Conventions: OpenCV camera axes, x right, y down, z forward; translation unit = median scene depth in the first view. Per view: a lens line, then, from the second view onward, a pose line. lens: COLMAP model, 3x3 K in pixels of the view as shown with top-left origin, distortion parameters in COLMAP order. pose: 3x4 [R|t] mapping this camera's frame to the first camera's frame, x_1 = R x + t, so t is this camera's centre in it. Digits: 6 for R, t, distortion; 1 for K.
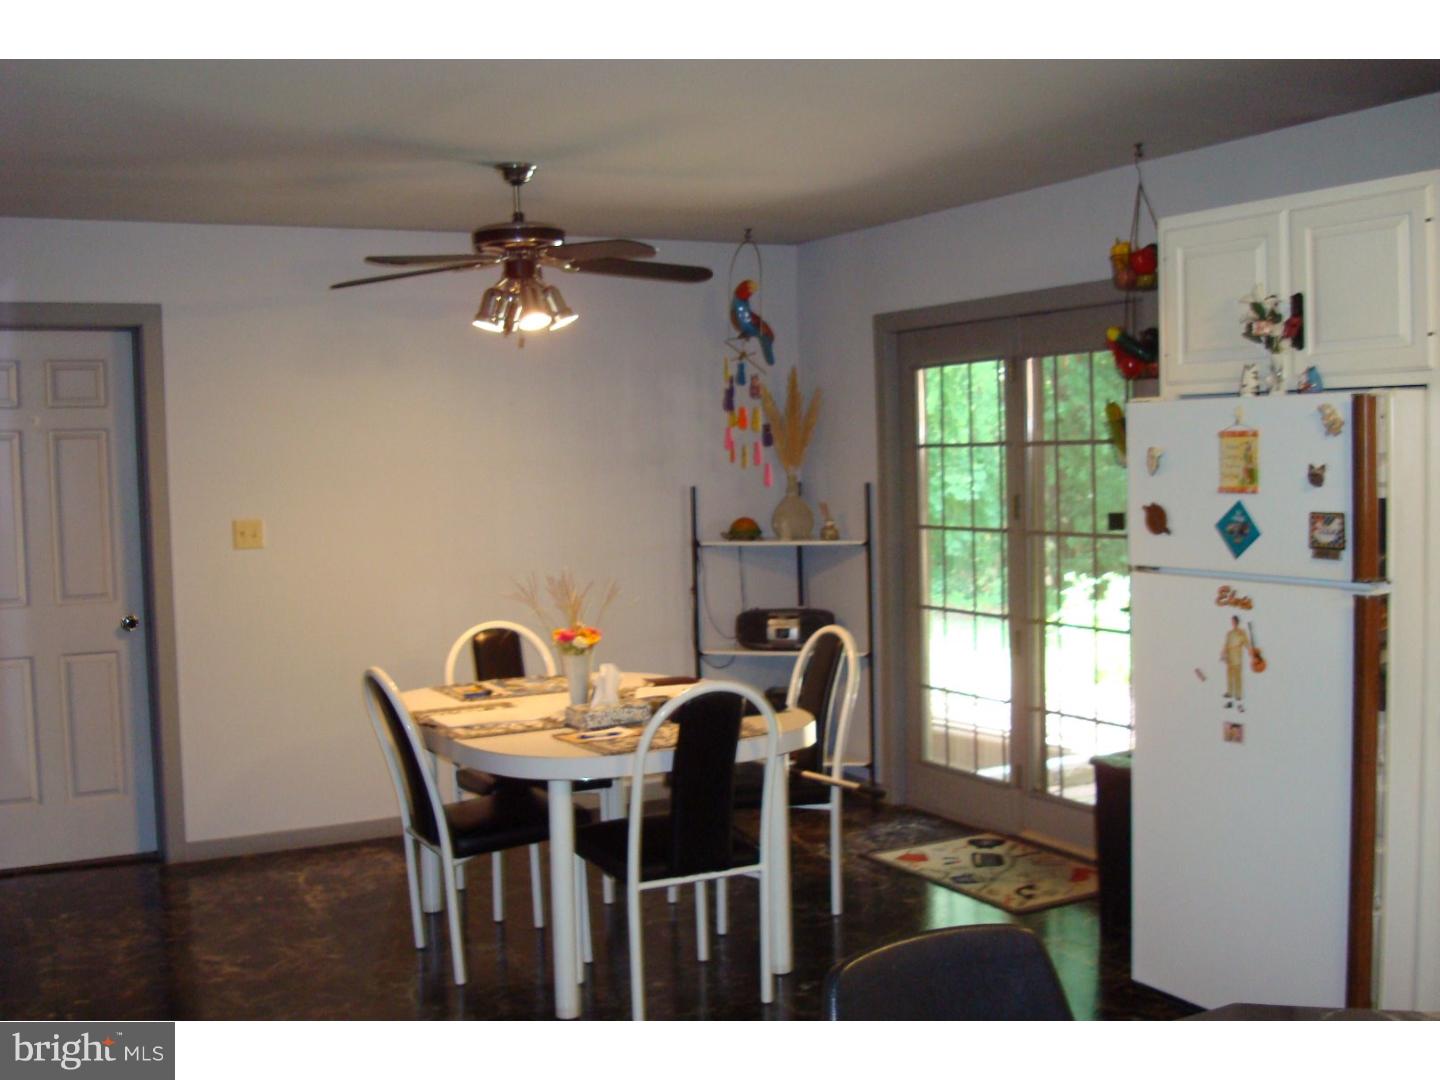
lens RADIAL K [[1606.1, 0, 720.2], [0, 1606.1, 540.6], [0, 0, 1]] dist [-0.122421, 0.000000]
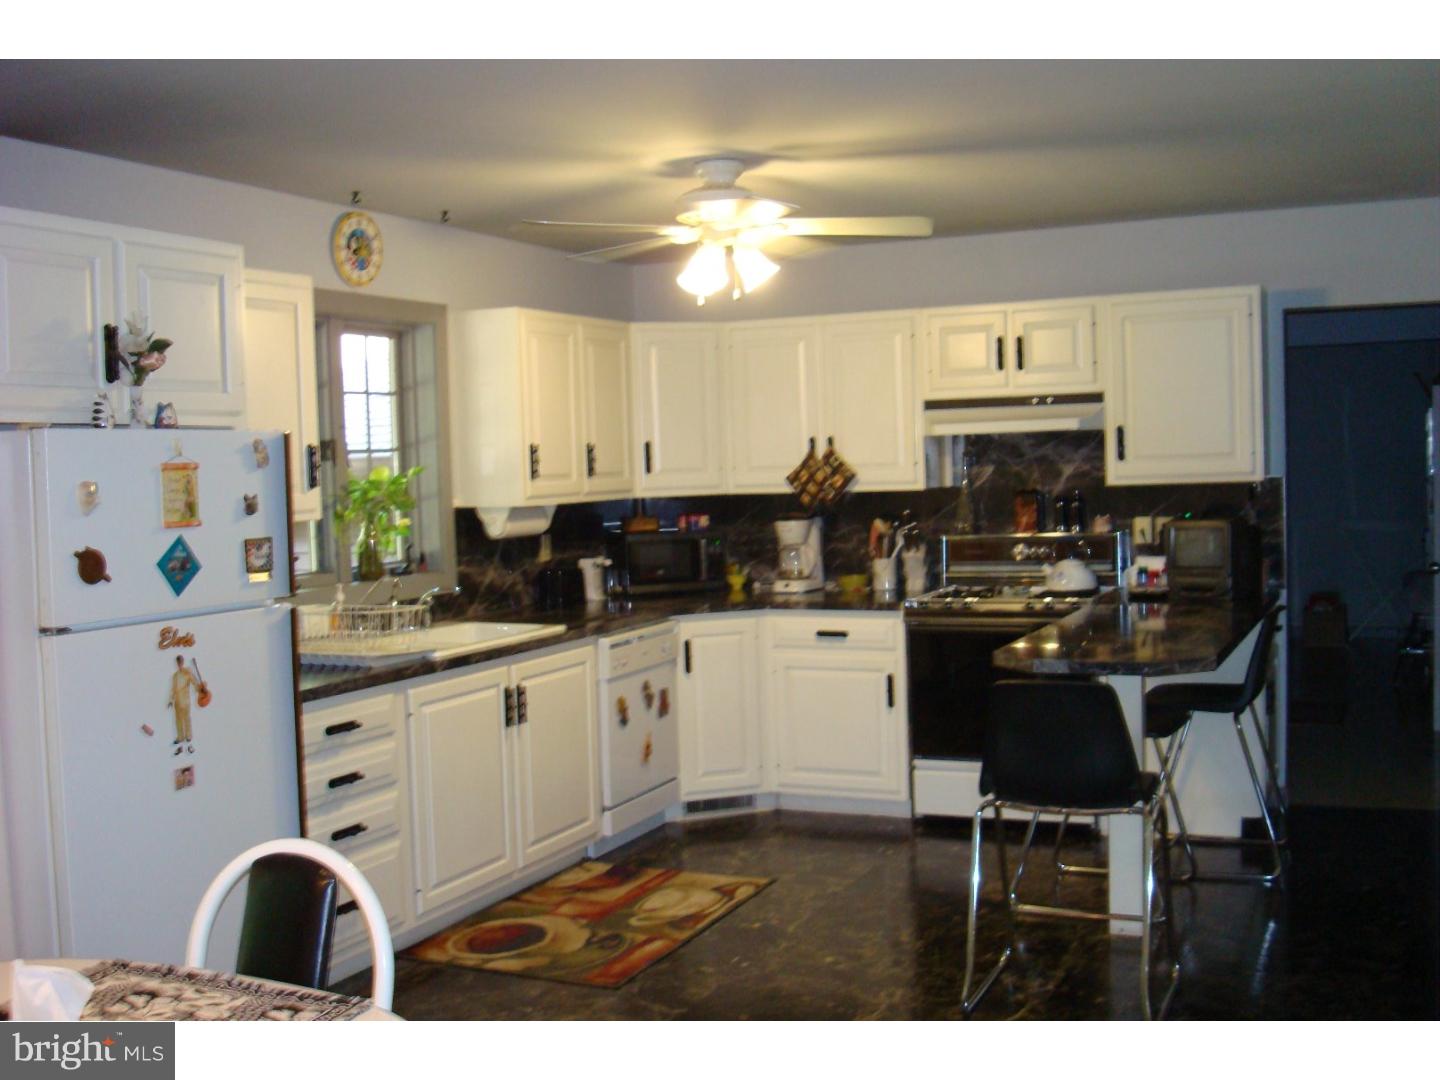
lens RADIAL K [[1606.1, 0, 719.6], [0, 1606.1, 540.2], [0, 0, 1]] dist [-0.122421, 0.000000]
pose [[-0.626852, 0.009355, 0.779082, -0.633150], [0.091398, 0.993907, 0.061605, -0.051850], [-0.773759, 0.109824, -0.623887, 1.345472]]
